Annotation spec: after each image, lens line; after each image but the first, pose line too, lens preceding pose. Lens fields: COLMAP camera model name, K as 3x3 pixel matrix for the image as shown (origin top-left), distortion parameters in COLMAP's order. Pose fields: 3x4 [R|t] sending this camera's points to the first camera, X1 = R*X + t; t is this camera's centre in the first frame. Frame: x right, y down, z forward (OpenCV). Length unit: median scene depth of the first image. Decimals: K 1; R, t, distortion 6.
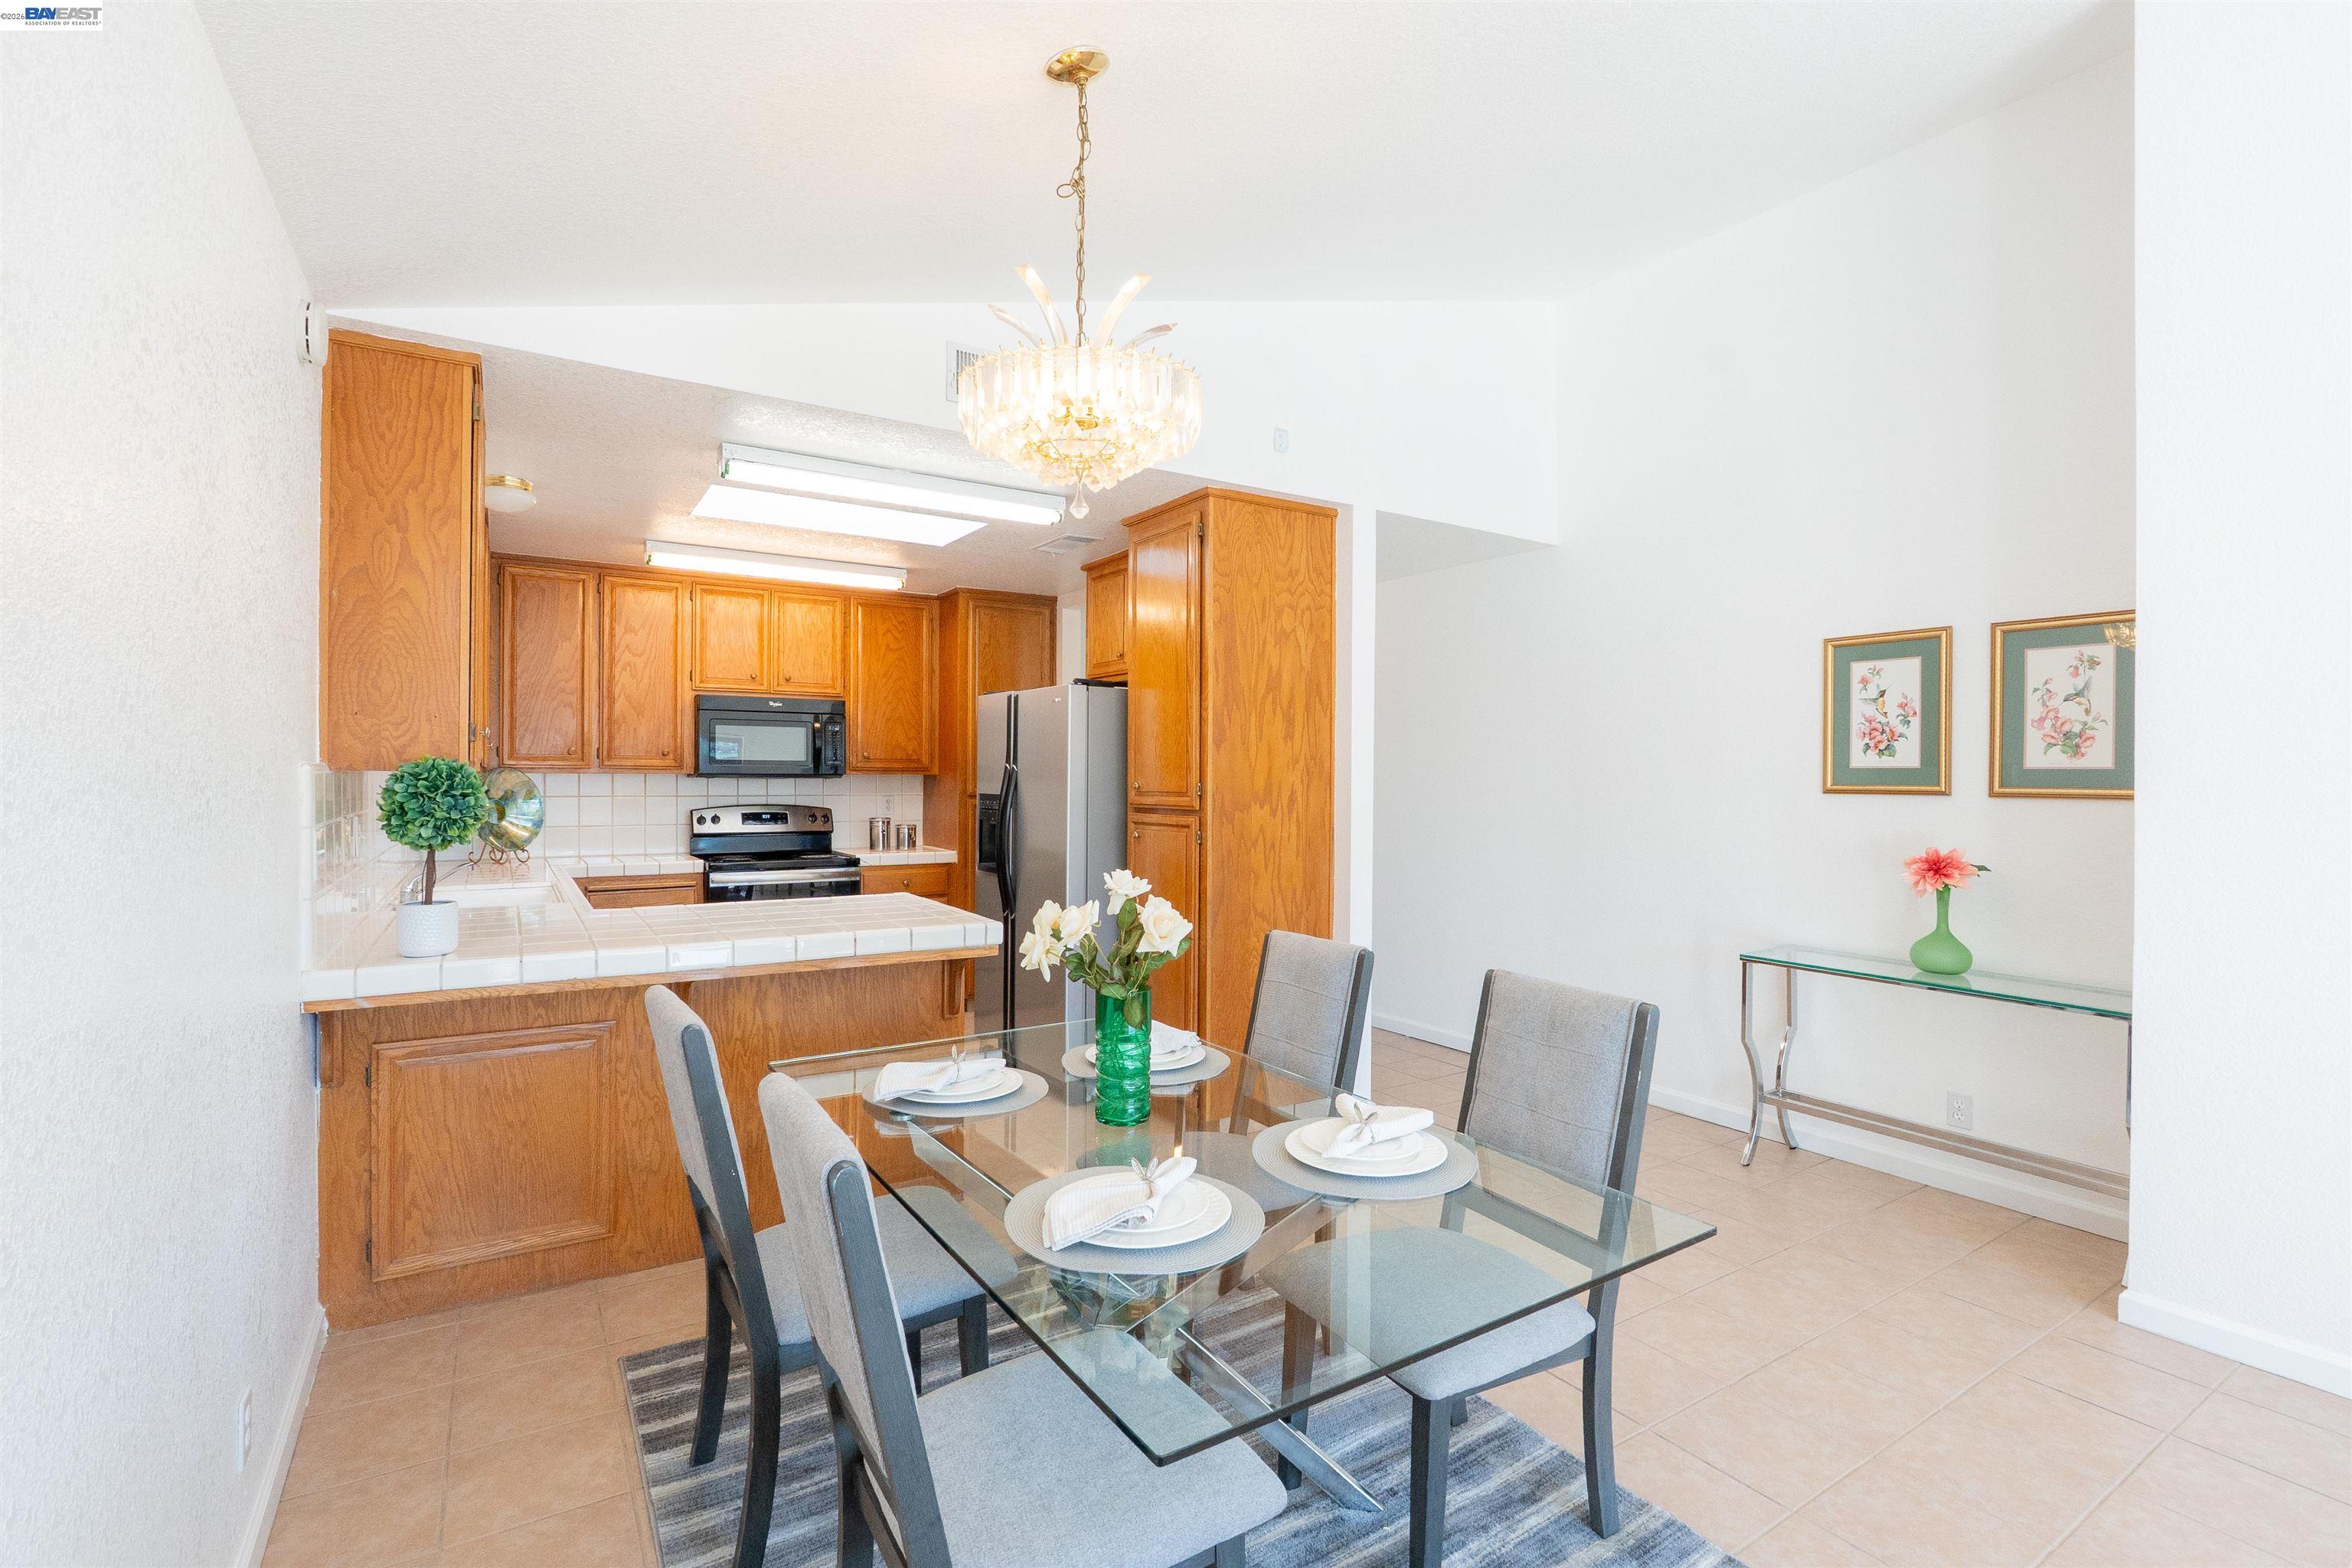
lens RADIAL K [[1063.9, 0, 1177.5], [0, 1063.9, 783.1], [0, 0, 1]] dist [-0.013582, 0.001033]
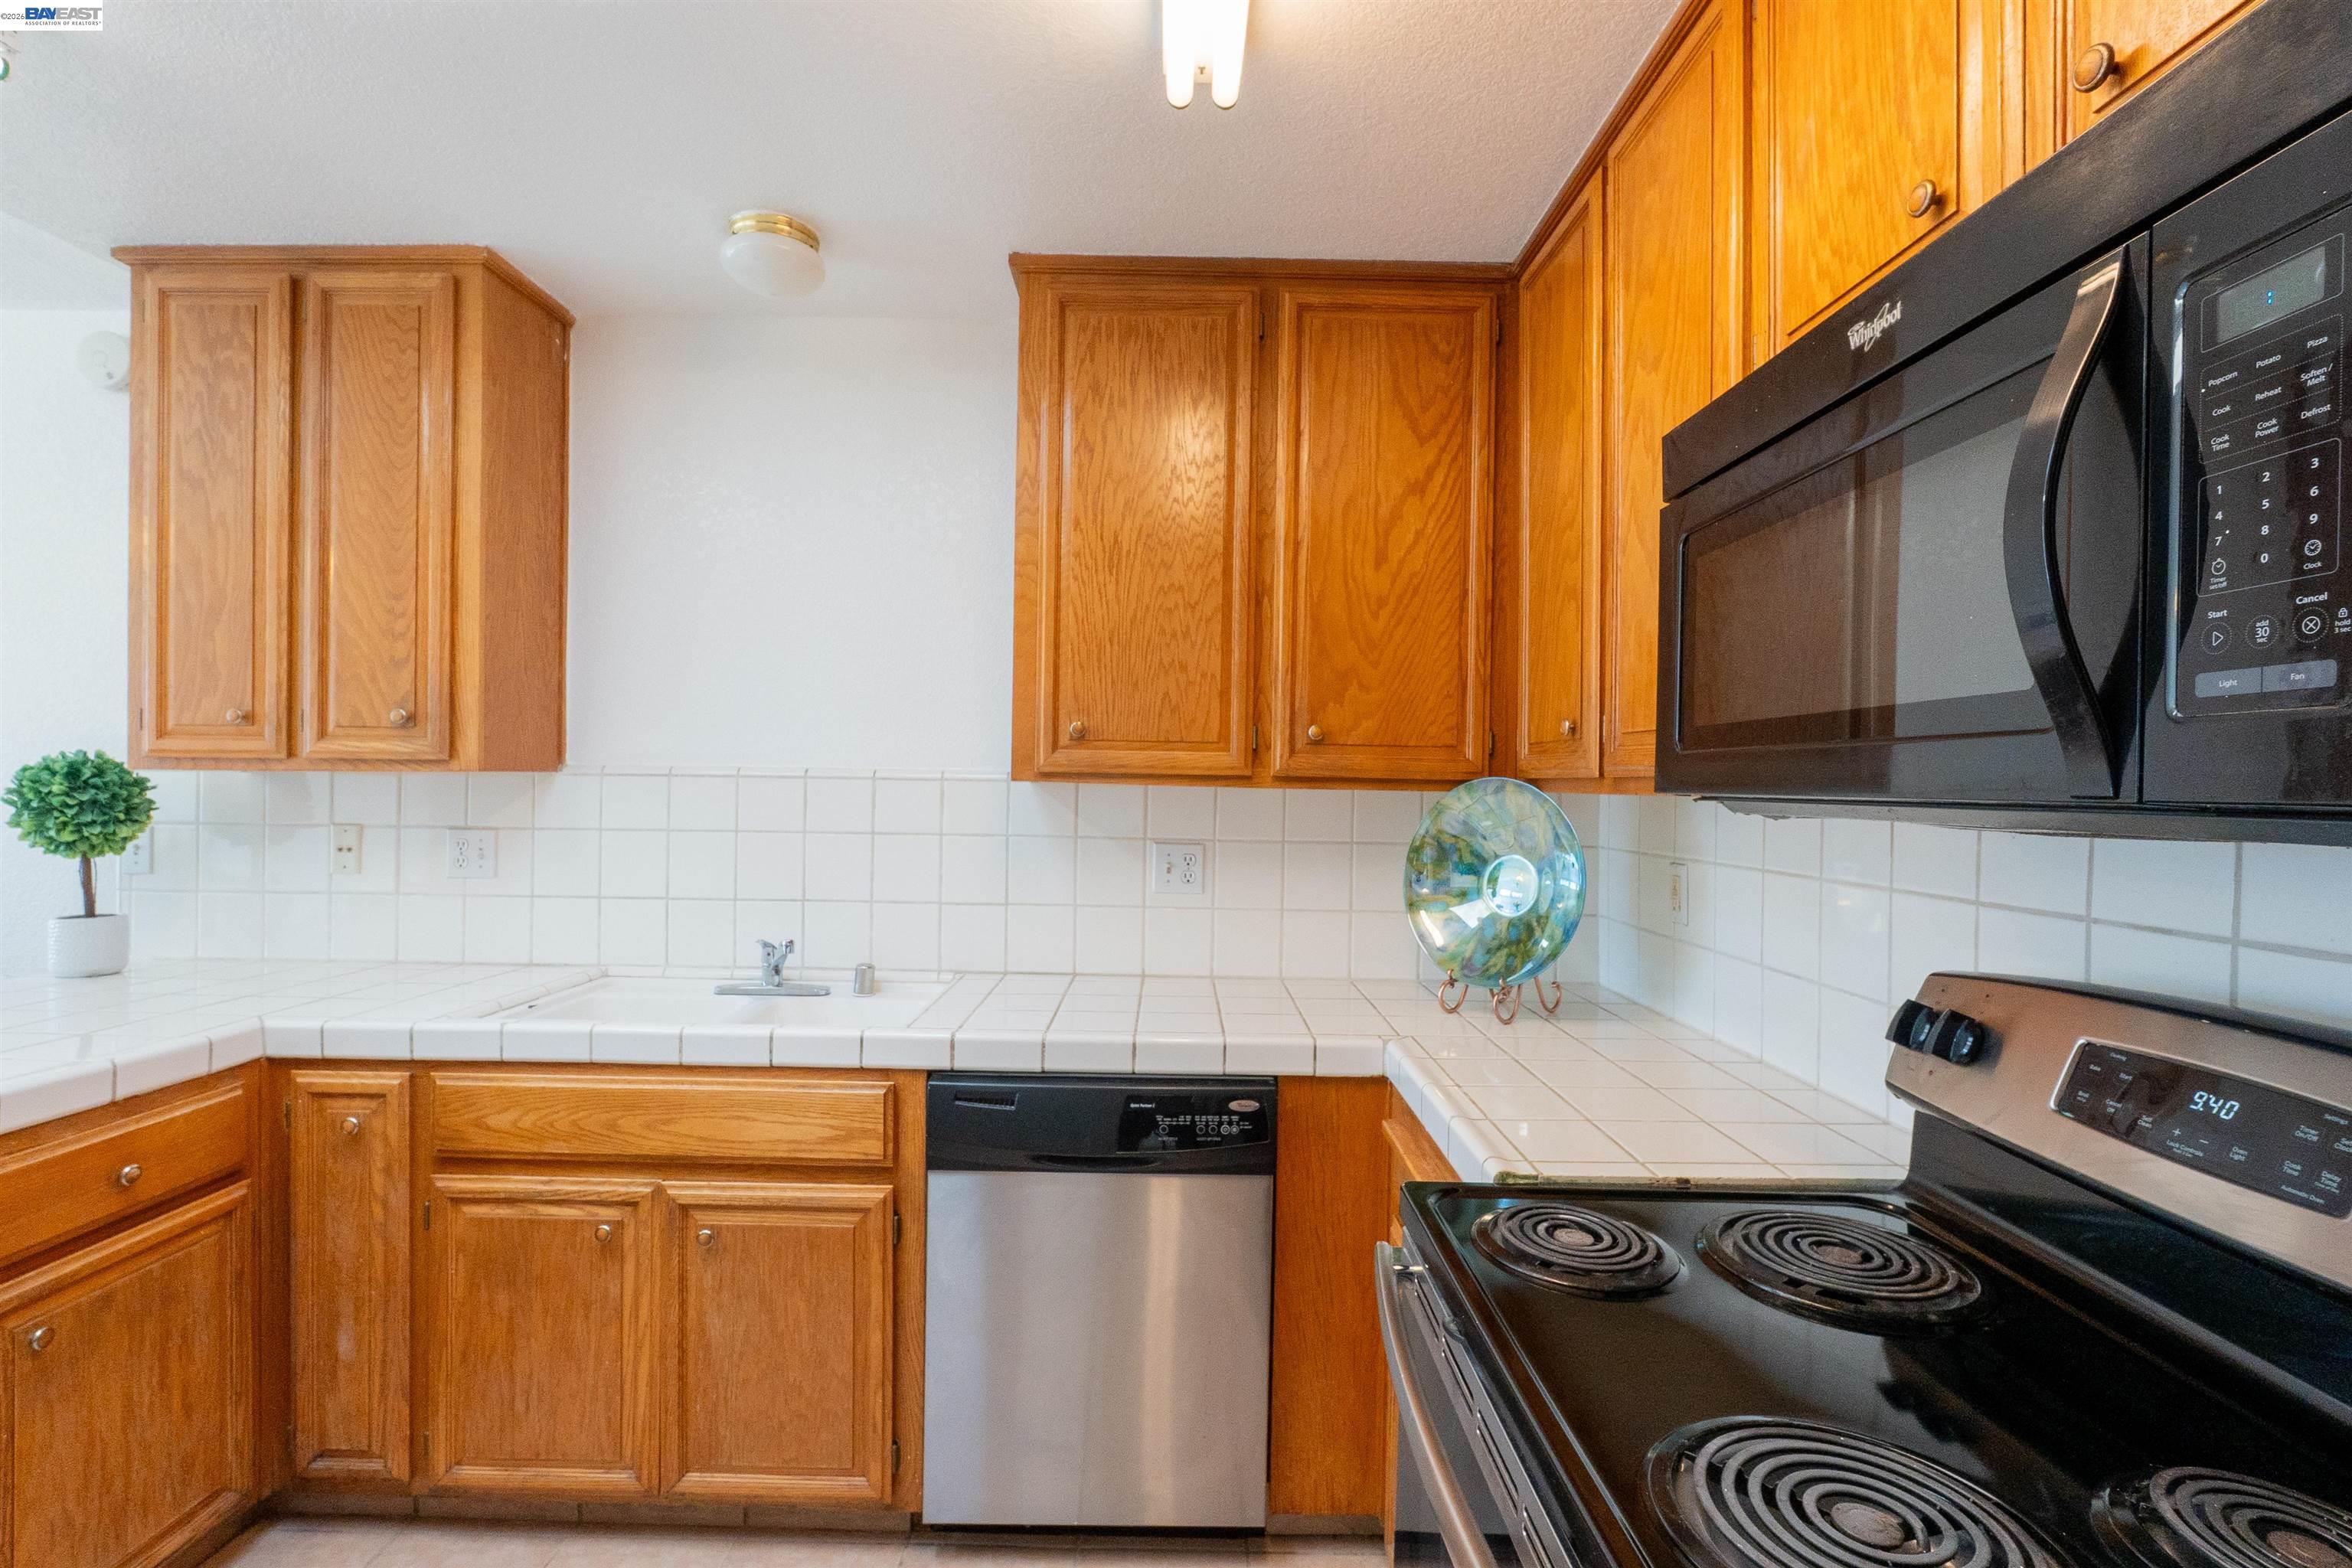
lens RADIAL K [[1063.9, 0, 1177.8], [0, 1063.9, 783.9], [0, 0, 1]] dist [-0.013582, 0.001033]
pose [[-0.536888, -0.013749, -0.843542, -0.210590], [-0.025084, 0.999685, -0.000329, -0.008497], [0.843281, 0.020982, -0.537064, 1.035490]]
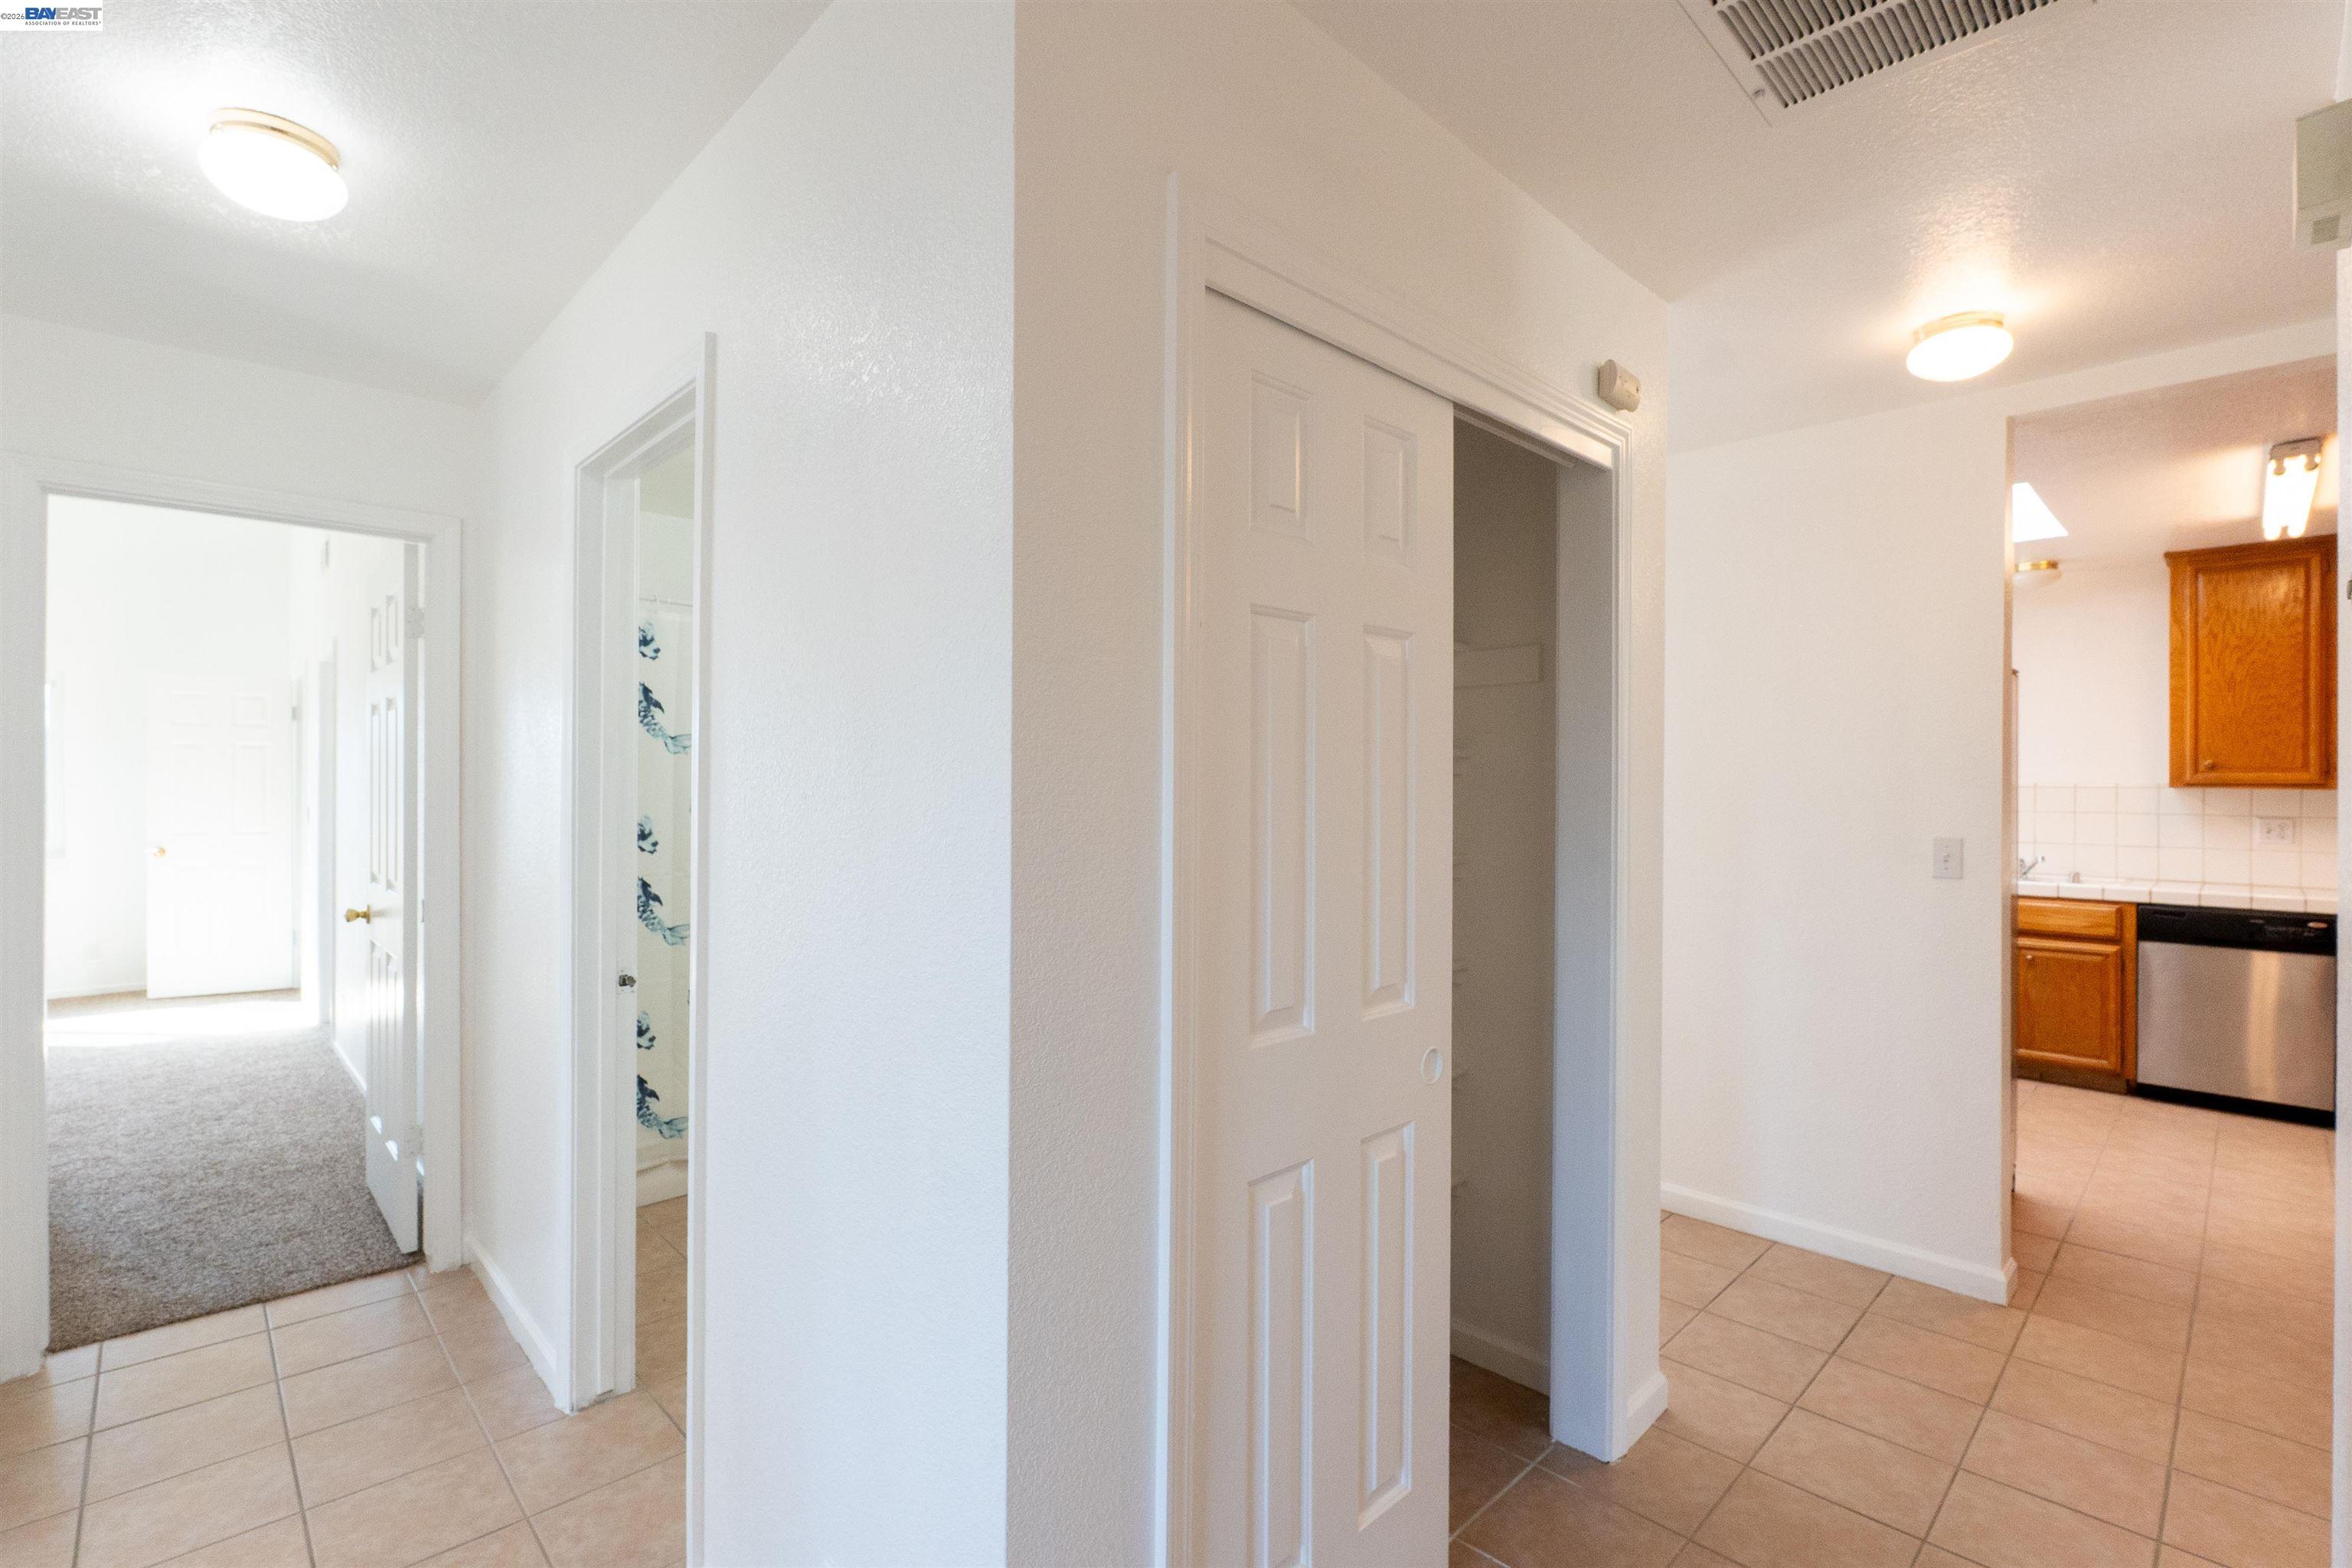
lens RADIAL K [[1063.9, 0, 1184.5], [0, 1063.9, 787.9], [0, 0, 1]] dist [-0.013582, 0.001033]
pose [[-0.979365, -0.005821, -0.202014, 0.458596], [-0.008004, 0.999918, 0.009990, -0.009973], [0.201939, 0.011401, -0.979332, 1.456019]]
